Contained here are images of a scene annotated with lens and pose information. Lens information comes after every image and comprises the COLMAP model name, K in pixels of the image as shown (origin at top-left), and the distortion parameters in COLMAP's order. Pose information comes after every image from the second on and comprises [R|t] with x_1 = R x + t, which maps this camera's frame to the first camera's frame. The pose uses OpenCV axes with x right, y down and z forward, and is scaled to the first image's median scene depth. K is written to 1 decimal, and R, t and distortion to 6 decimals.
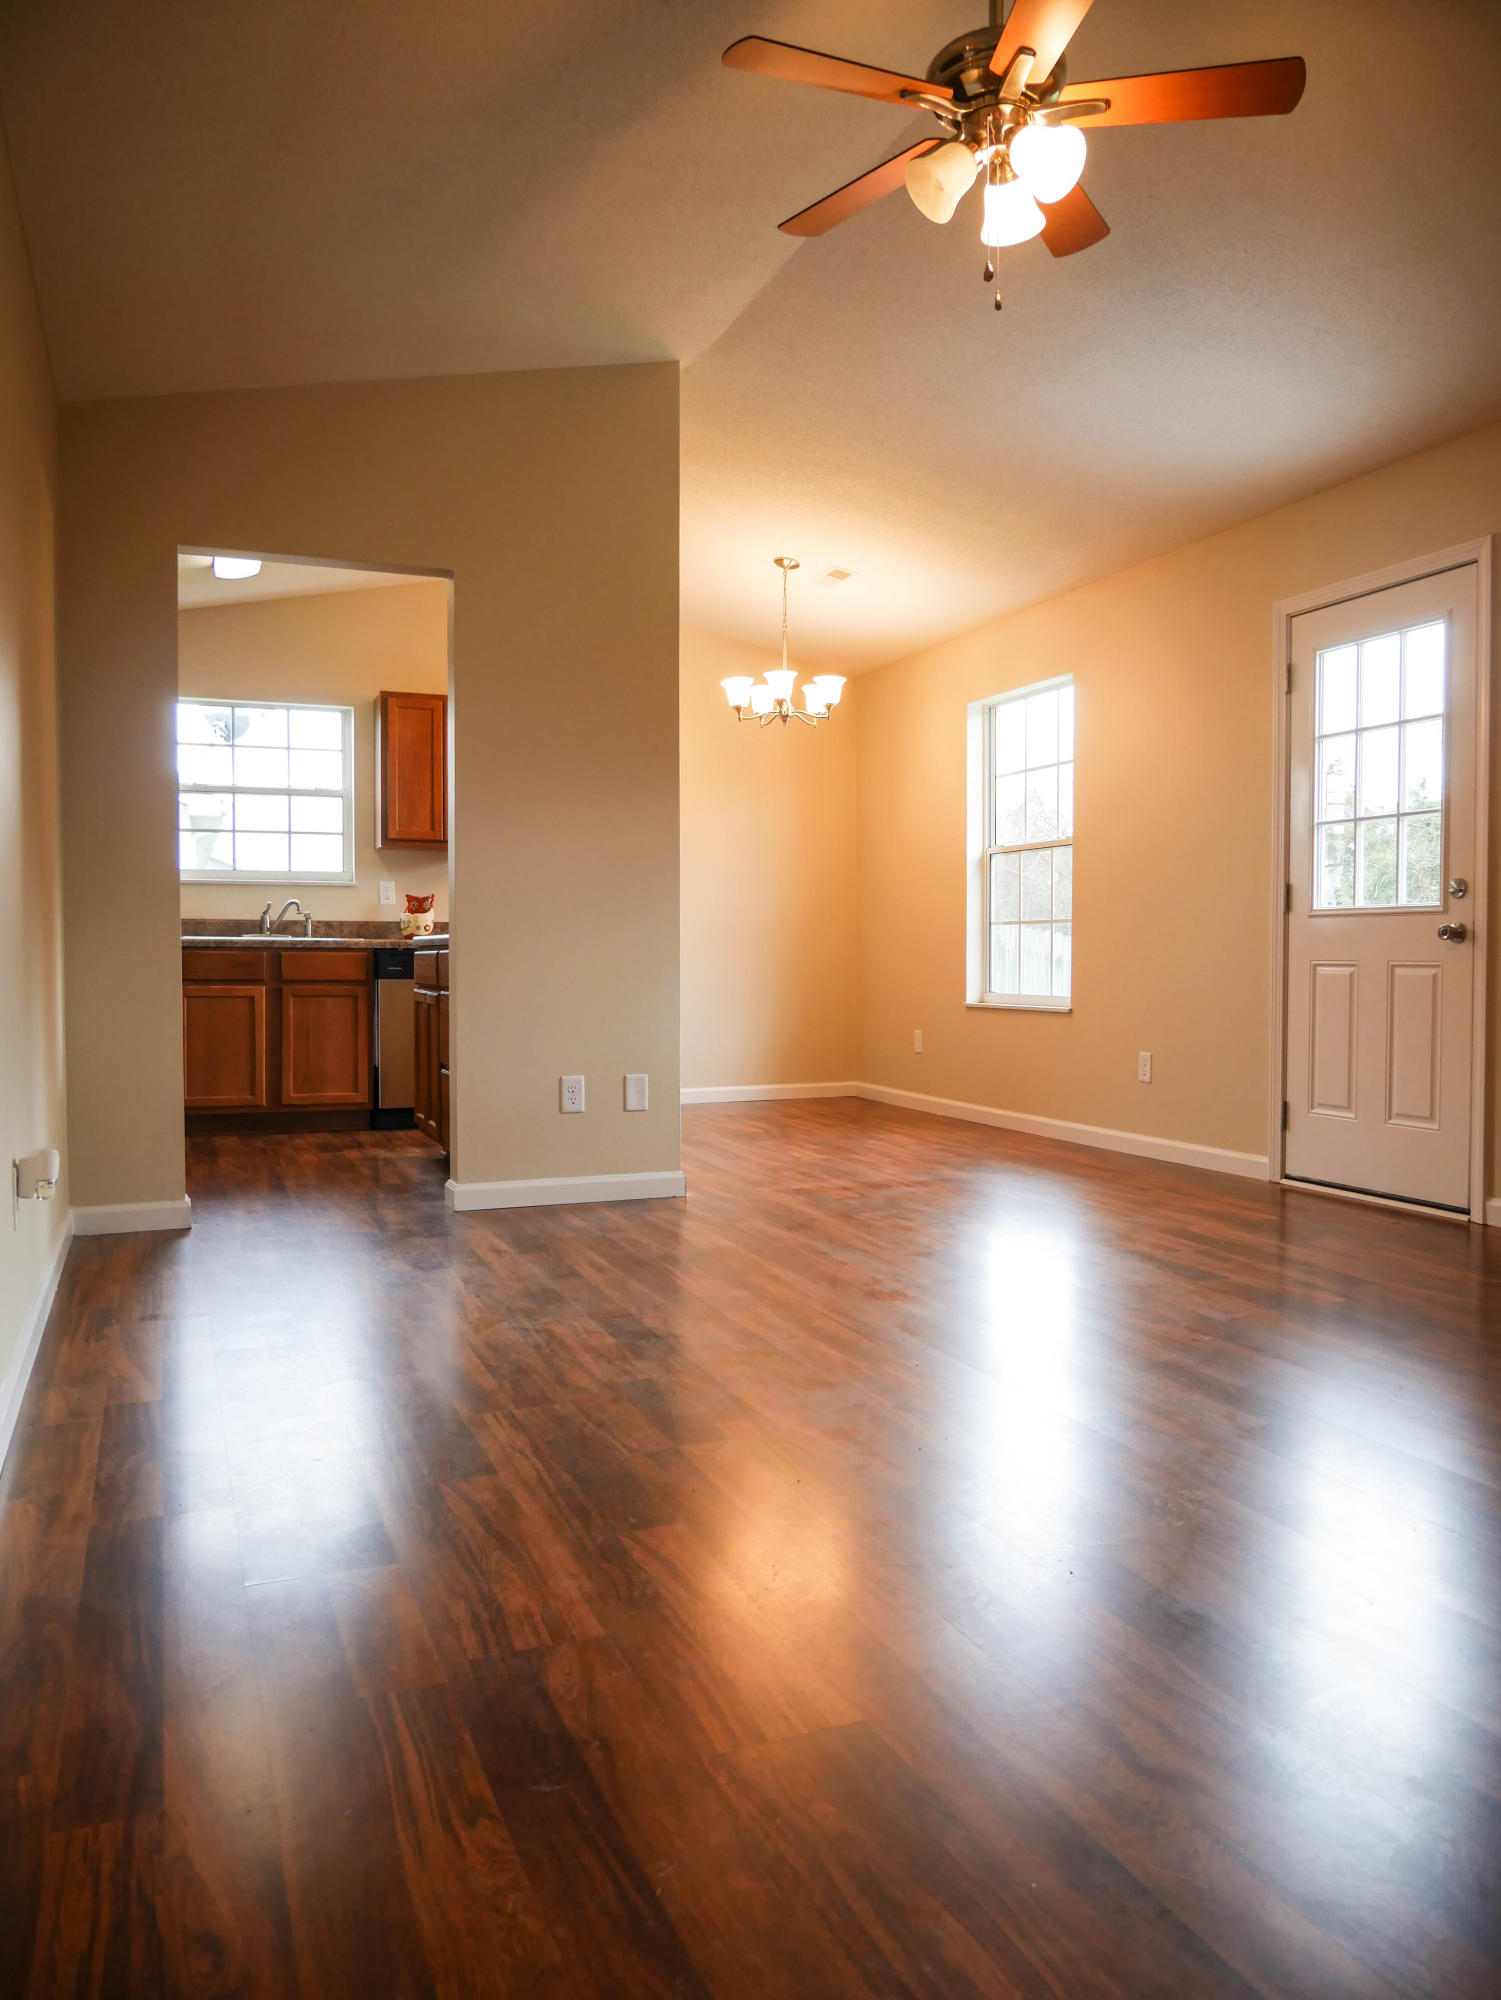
lens RADIAL K [[1443.3, 0, 750.5], [0, 1443.3, 1000.0], [0, 0, 1]] dist [-0.031060, -0.003890]
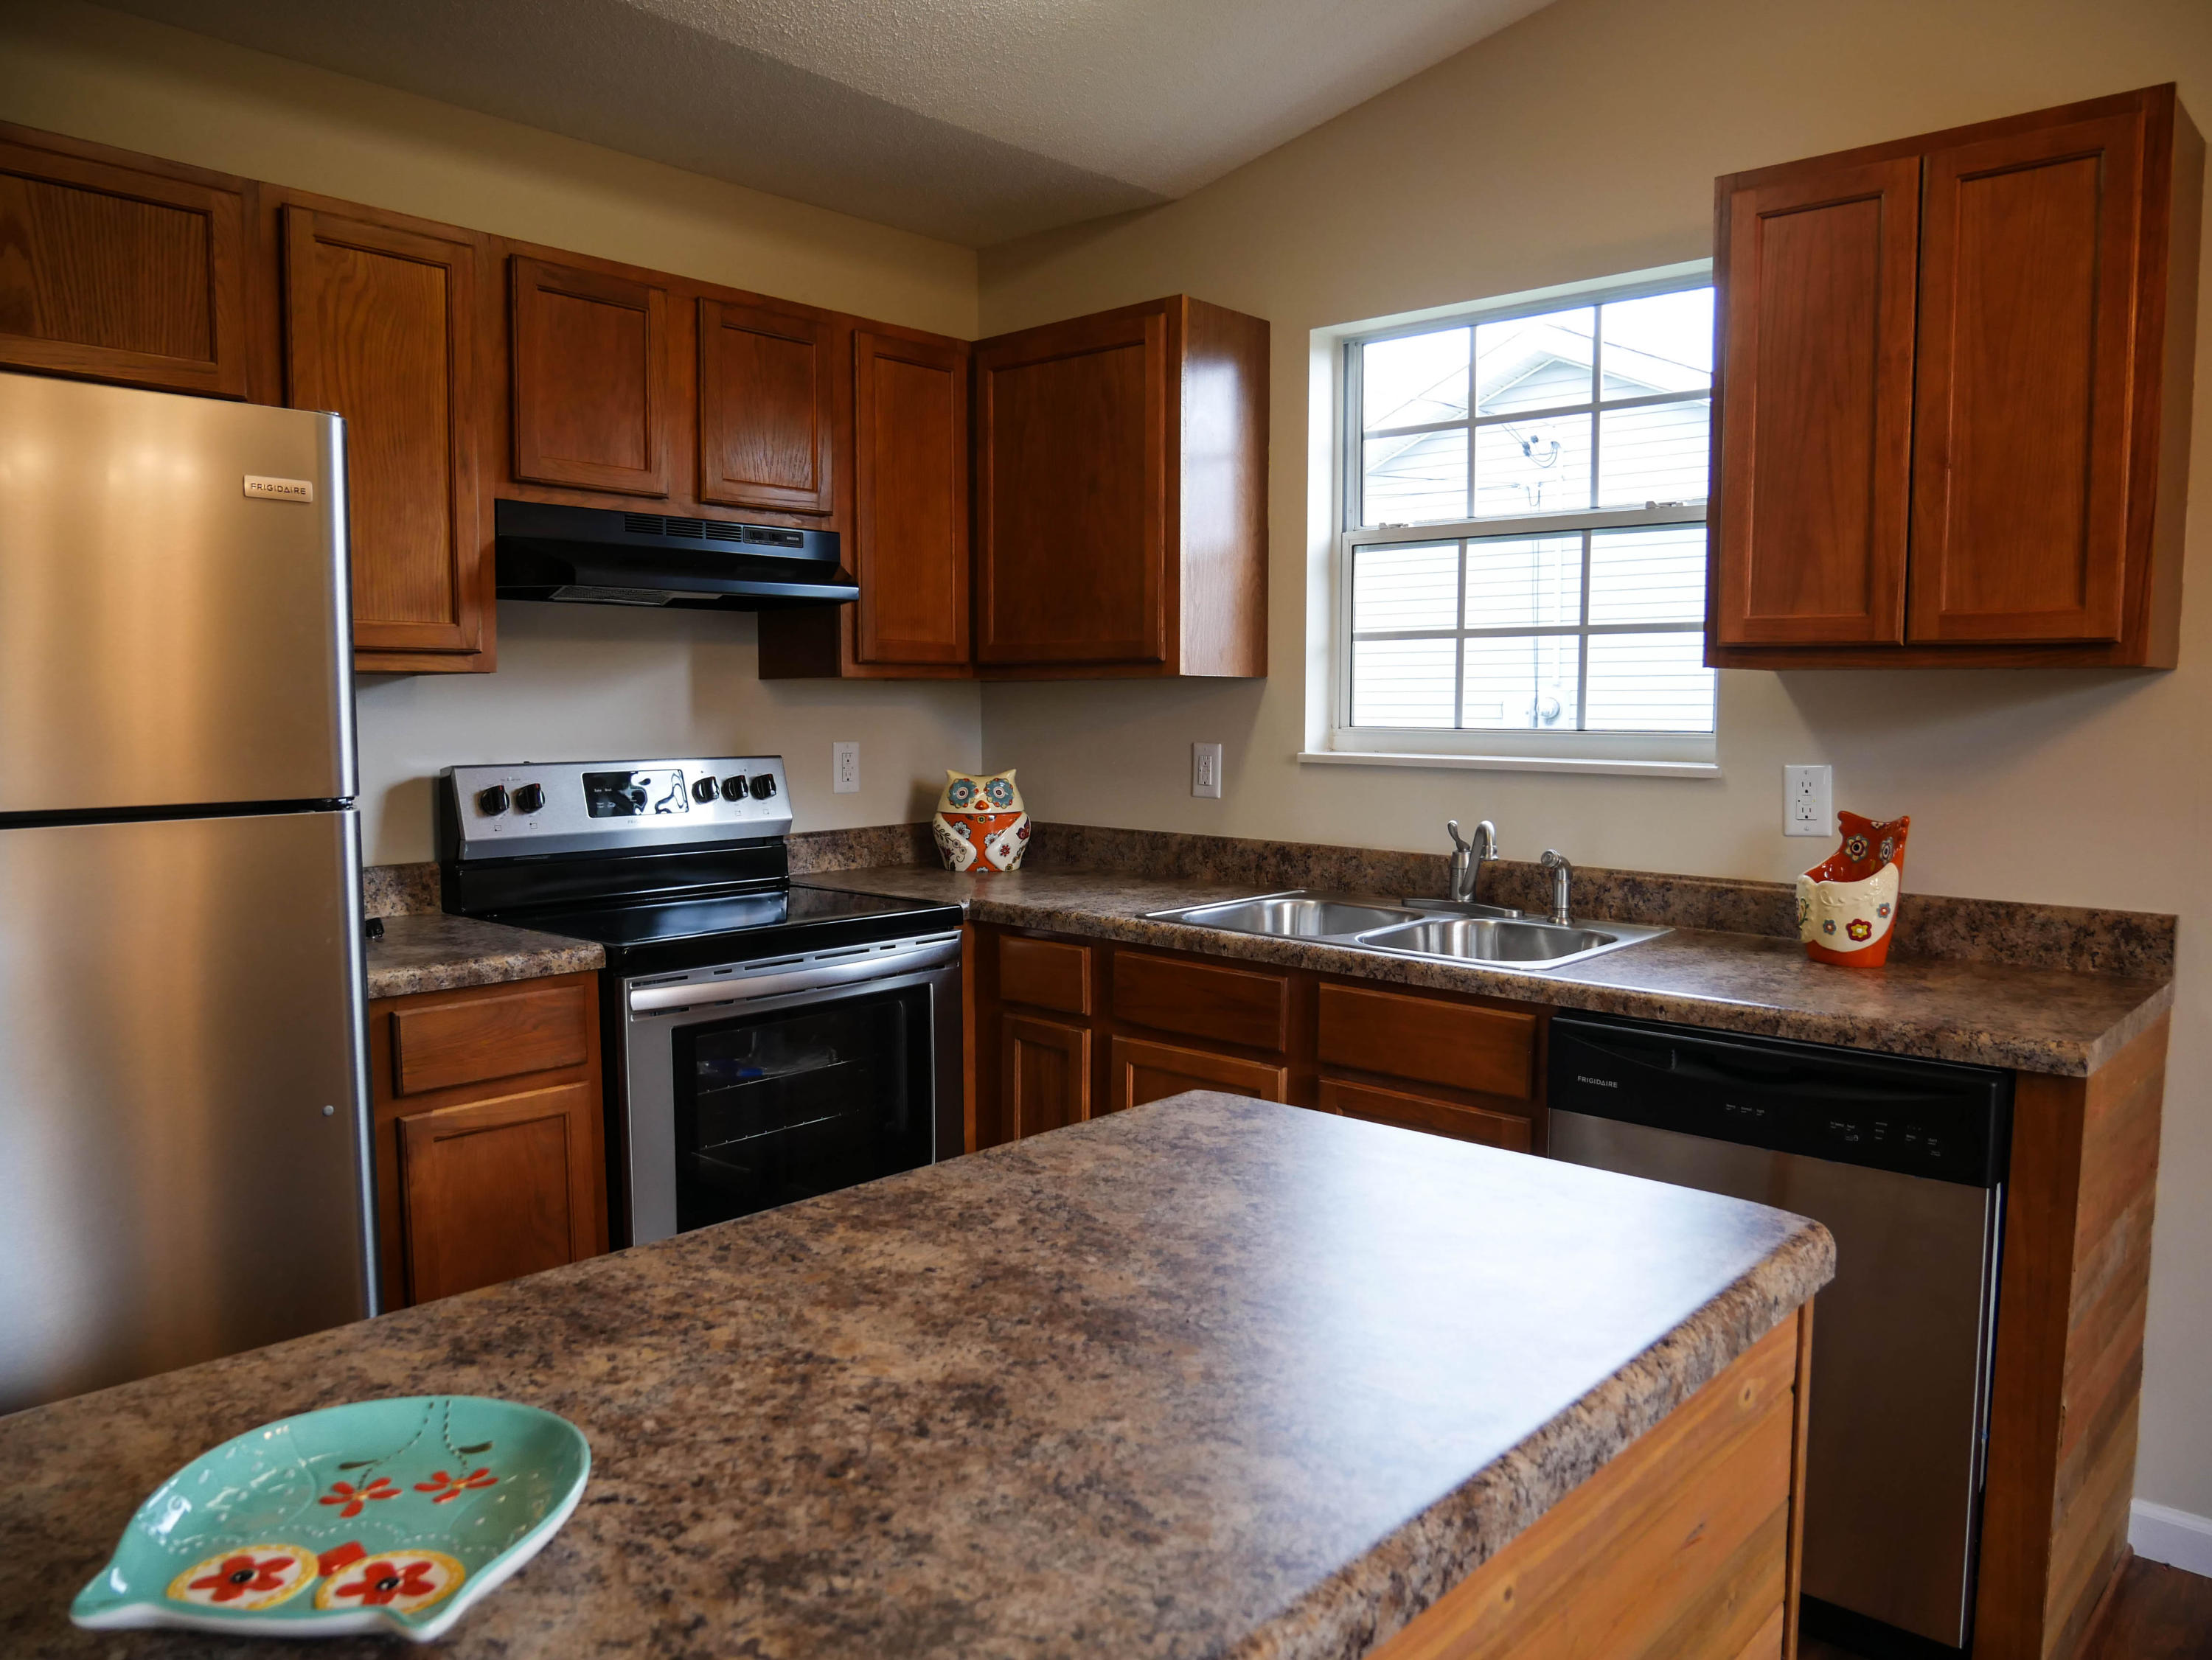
lens RADIAL K [[1592.2, 0, 1106.0], [0, 1592.2, 830.0], [0, 0, 1]] dist [-0.052933, 0.028513]
pose [[0.432014, 0.074270, -0.898803, 0.009276], [-0.036175, 0.997228, 0.065015, -0.120605], [0.901141, 0.004426, 0.433504, 0.982531]]
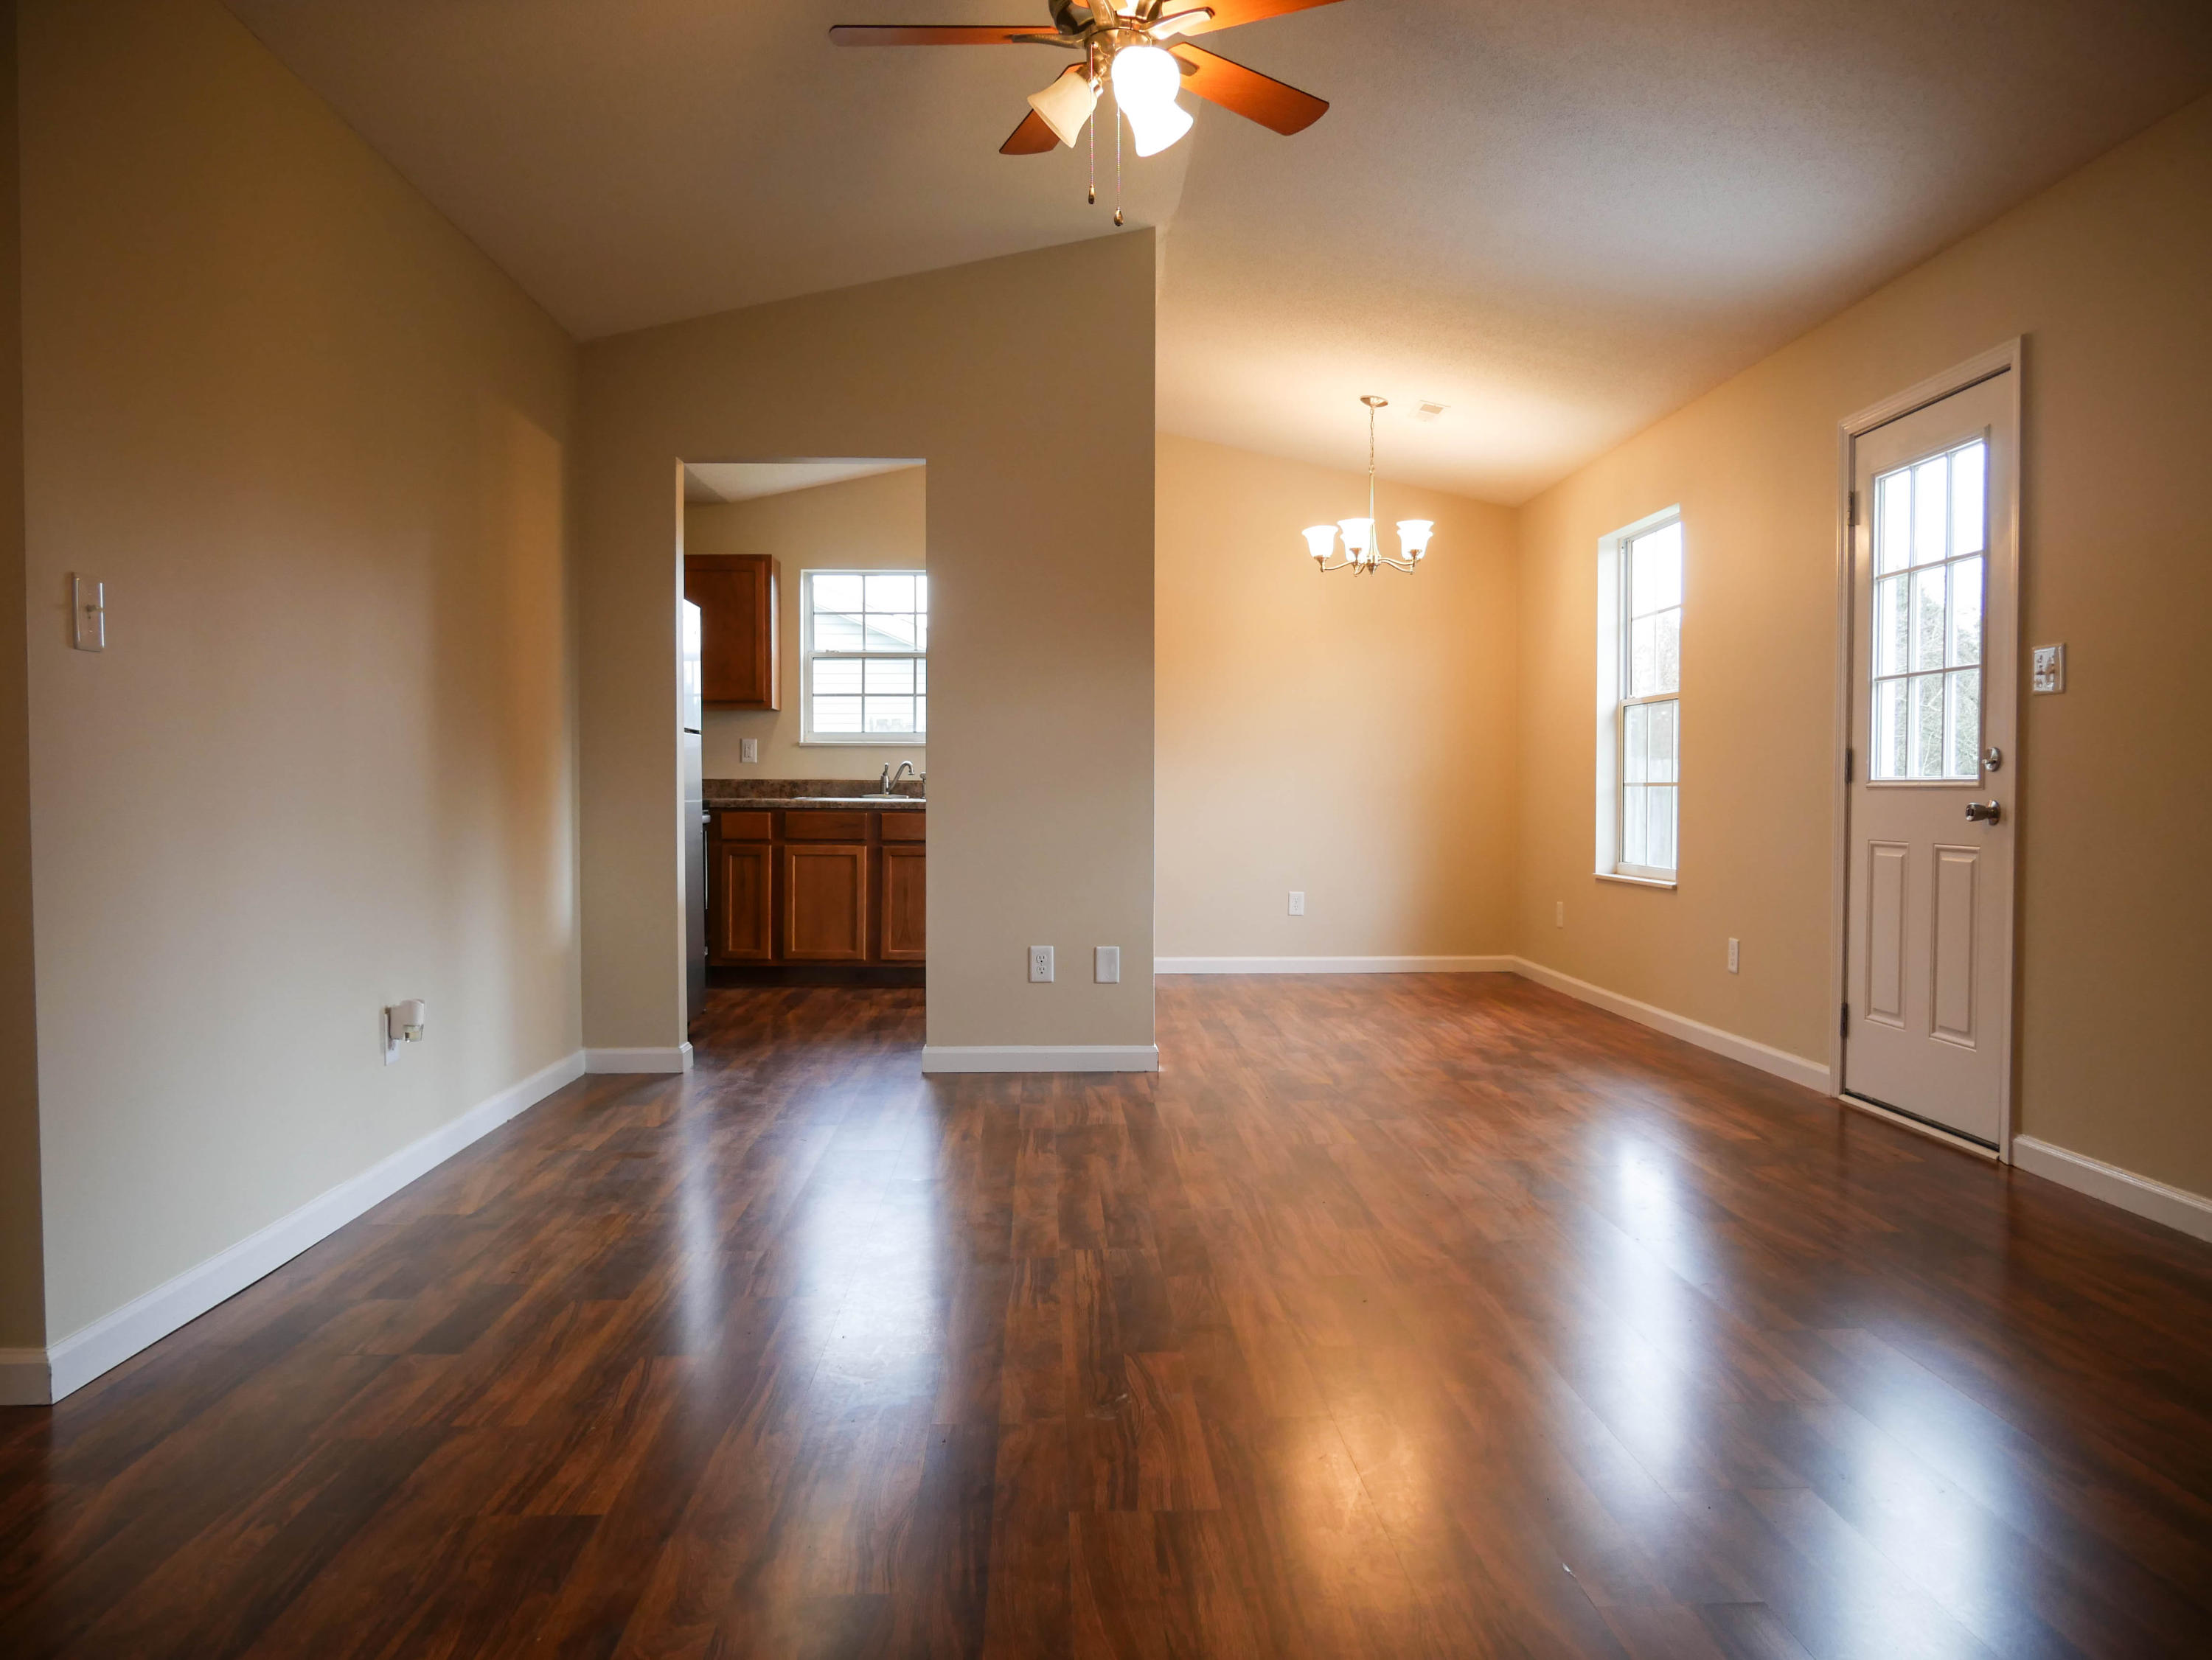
lens RADIAL K [[1592.2, 0, 1106.0], [0, 1592.2, 830.0], [0, 0, 1]] dist [-0.052933, 0.028513]
pose [[0.939822, 0.011024, -0.341485, 0.277195], [-0.013796, 0.999889, -0.005691, -0.021243], [0.341385, 0.010060, 0.939870, -0.030744]]
